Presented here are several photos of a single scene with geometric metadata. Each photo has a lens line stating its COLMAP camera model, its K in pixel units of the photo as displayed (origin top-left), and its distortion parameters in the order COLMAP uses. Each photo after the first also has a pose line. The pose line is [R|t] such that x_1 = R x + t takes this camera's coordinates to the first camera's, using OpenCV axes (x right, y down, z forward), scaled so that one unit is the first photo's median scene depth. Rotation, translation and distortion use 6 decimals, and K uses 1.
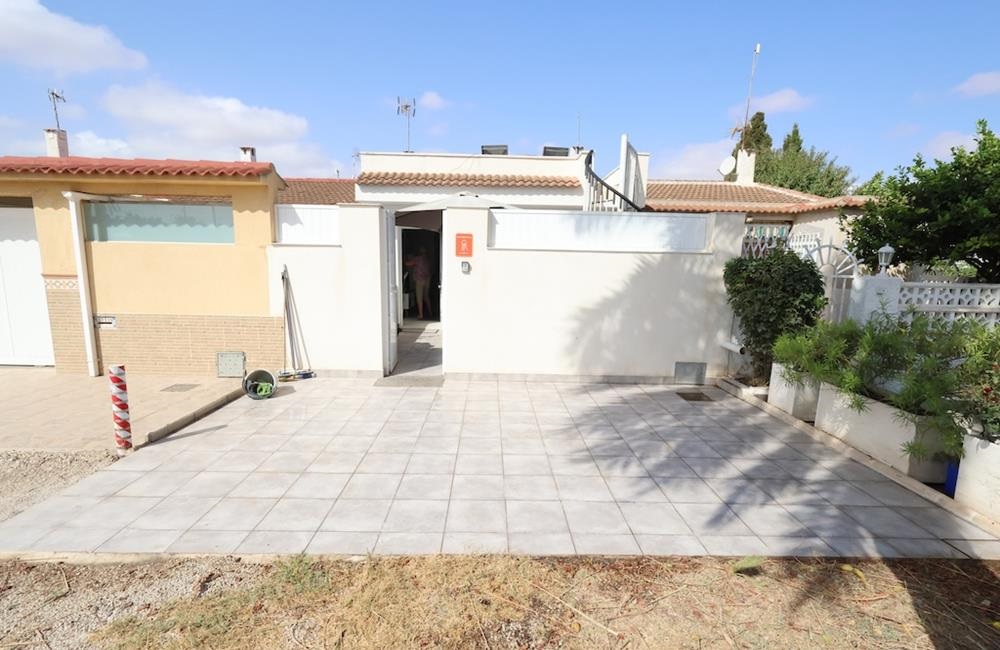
lens RADIAL K [[458.6, 0, 499.9], [0, 458.6, 327.1], [0, 0, 1]] dist [0.002040, -0.000037]
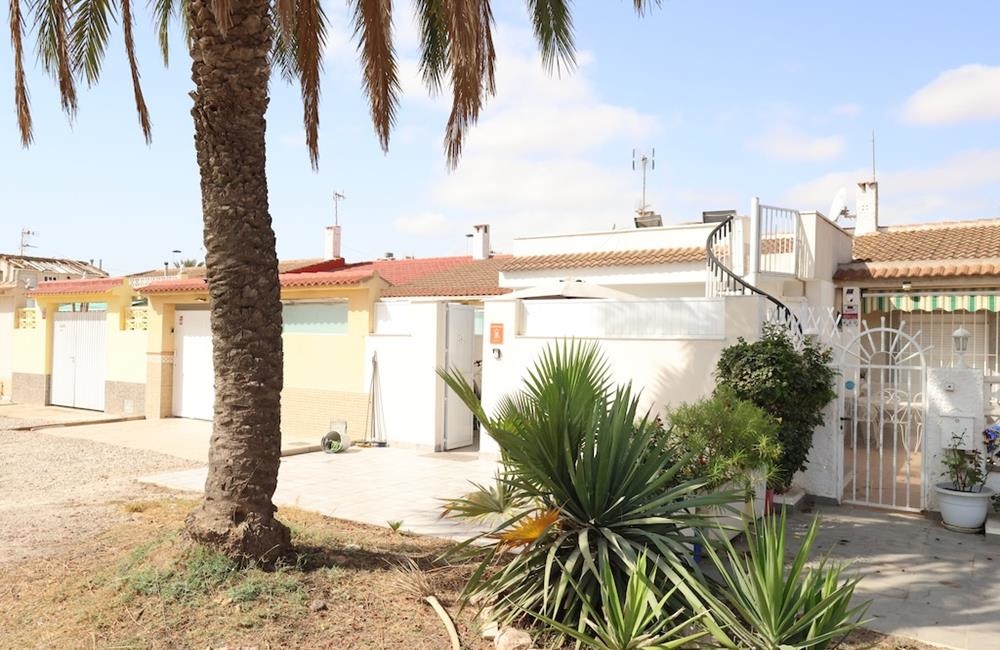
lens RADIAL K [[710.4, 0, 507.9], [0, 710.4, 327.3], [0, 0, 1]] dist [-0.002193, 0.000622]
pose [[0.844622, -0.015130, -0.535150, 0.831995], [-0.076335, 0.985984, -0.148355, 0.055026], [0.529893, 0.166154, 0.831628, -0.392956]]
